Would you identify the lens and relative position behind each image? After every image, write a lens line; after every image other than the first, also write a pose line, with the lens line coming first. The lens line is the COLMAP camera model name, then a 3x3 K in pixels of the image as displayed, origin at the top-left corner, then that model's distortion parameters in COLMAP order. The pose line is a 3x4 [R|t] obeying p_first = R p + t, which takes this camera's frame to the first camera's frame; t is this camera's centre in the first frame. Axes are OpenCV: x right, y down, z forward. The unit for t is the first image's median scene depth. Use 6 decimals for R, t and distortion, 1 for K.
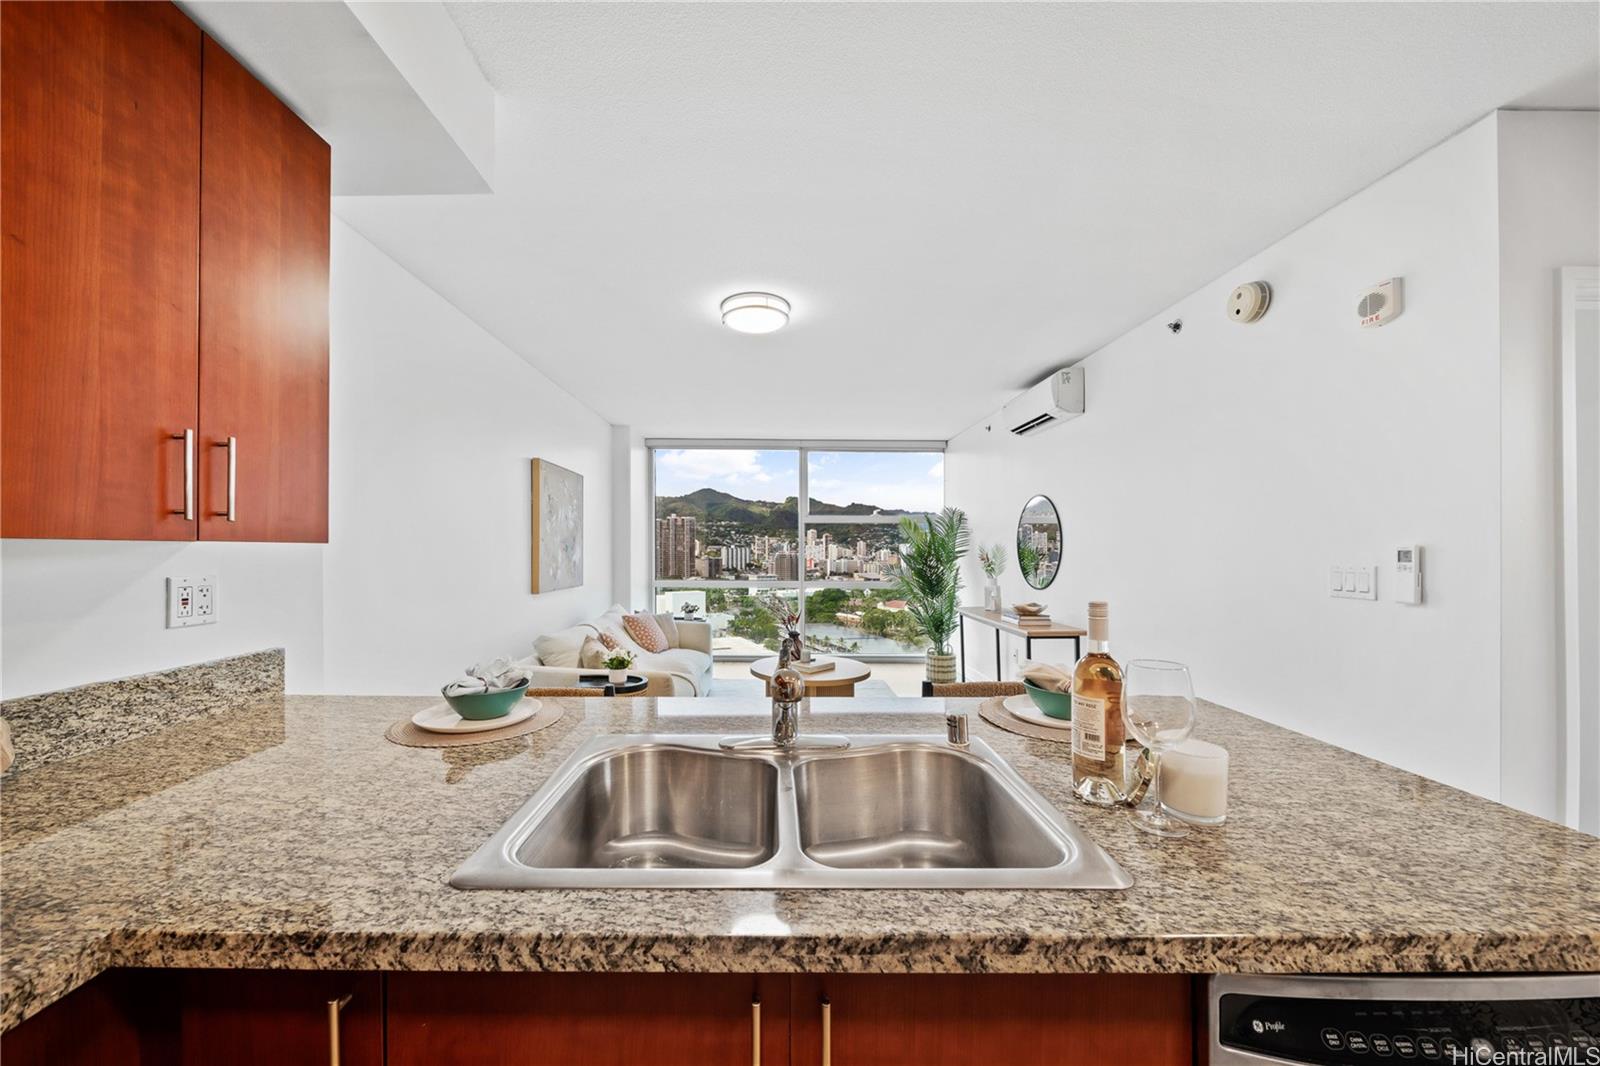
lens RADIAL K [[575.8, 0, 799.1], [0, 575.8, 533.8], [0, 0, 1]] dist [-0.001647, -0.001248]
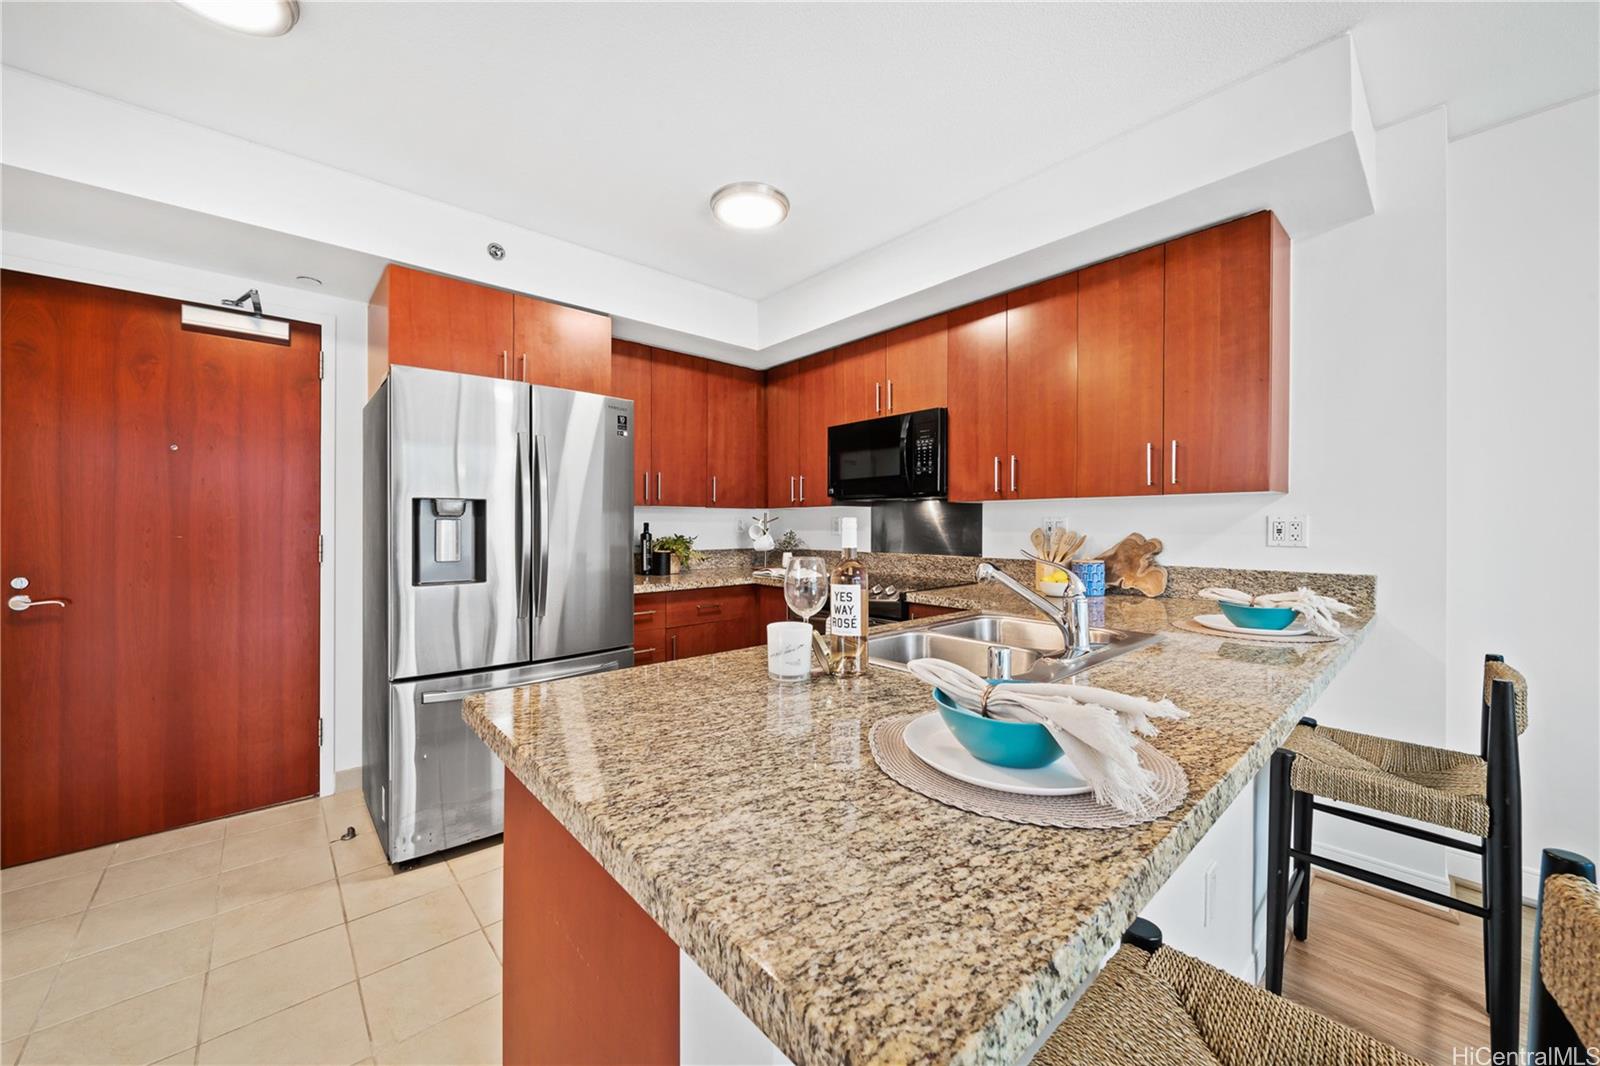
lens RADIAL K [[575.8, 0, 794.1], [0, 575.8, 530.4], [0, 0, 1]] dist [-0.001647, -0.001248]
pose [[-0.764227, 0.007467, -0.644904, 1.093756], [0.014960, 0.999869, -0.006151, 0.113296], [0.644774, -0.014348, -0.764239, 1.450891]]
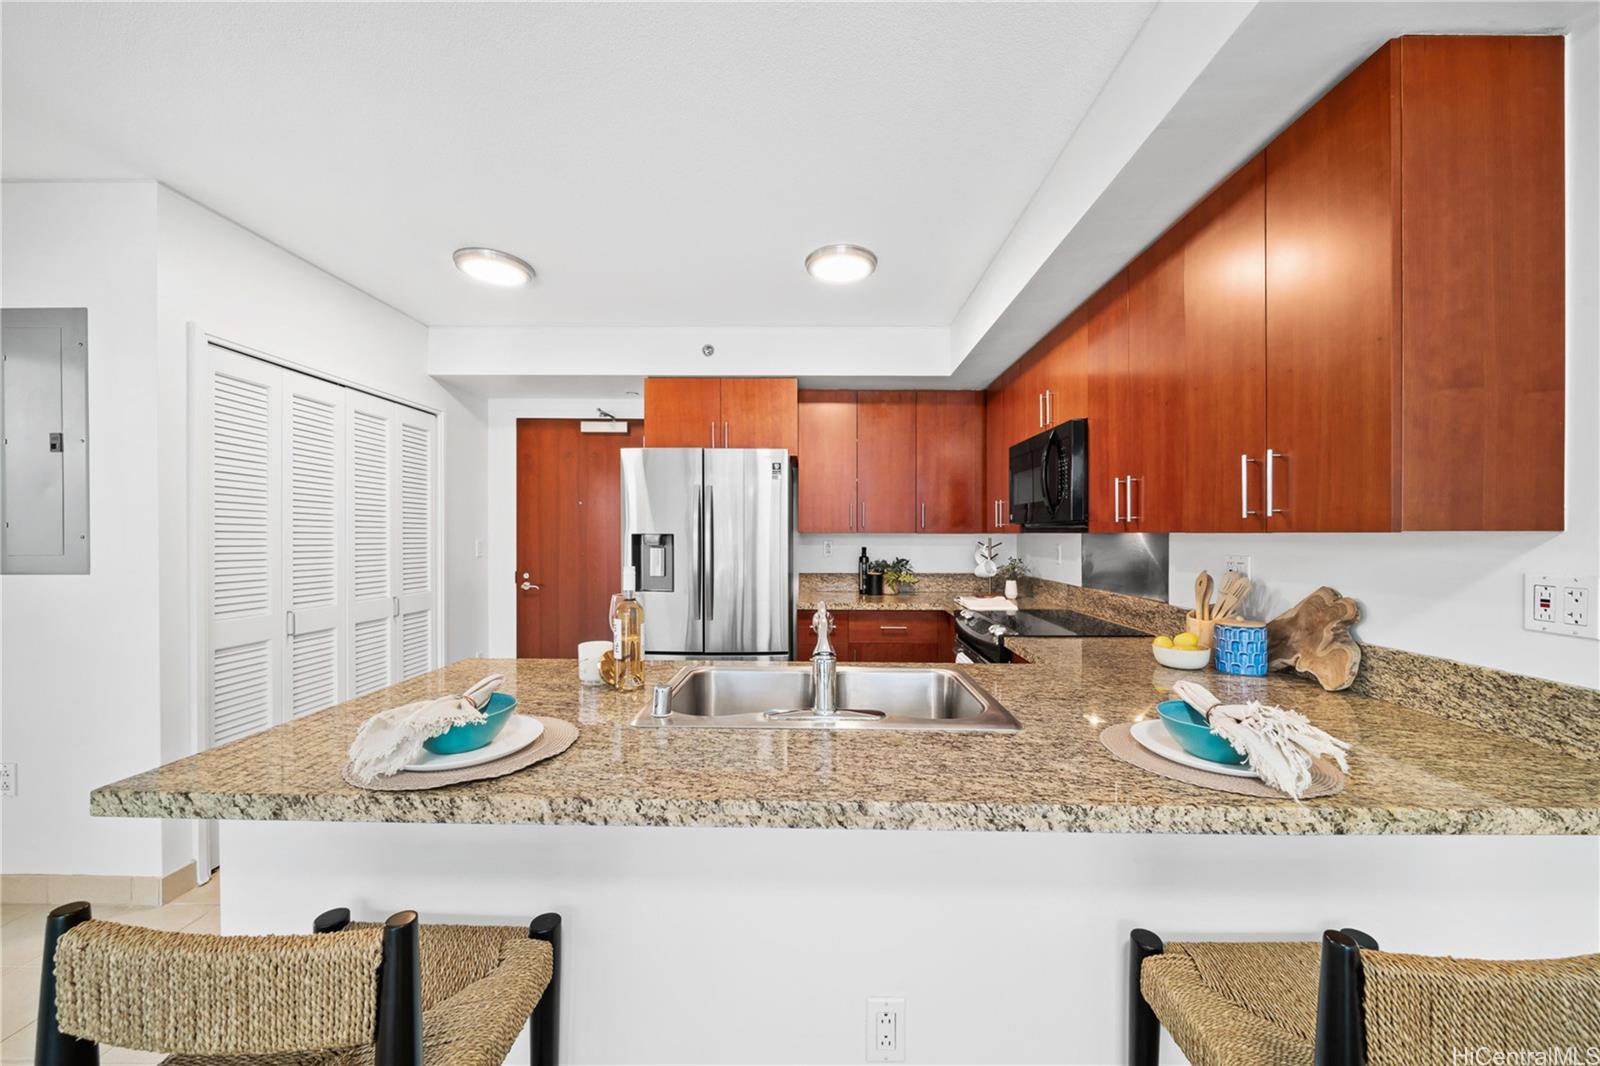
lens RADIAL K [[575.8, 0, 807.0], [0, 575.8, 535.4], [0, 0, 1]] dist [-0.001647, -0.001248]
pose [[-0.999511, -0.004257, 0.030976, -0.013676], [-0.004846, 0.999808, -0.018984, 0.042997], [-0.030889, -0.019124, -0.999340, 2.004913]]
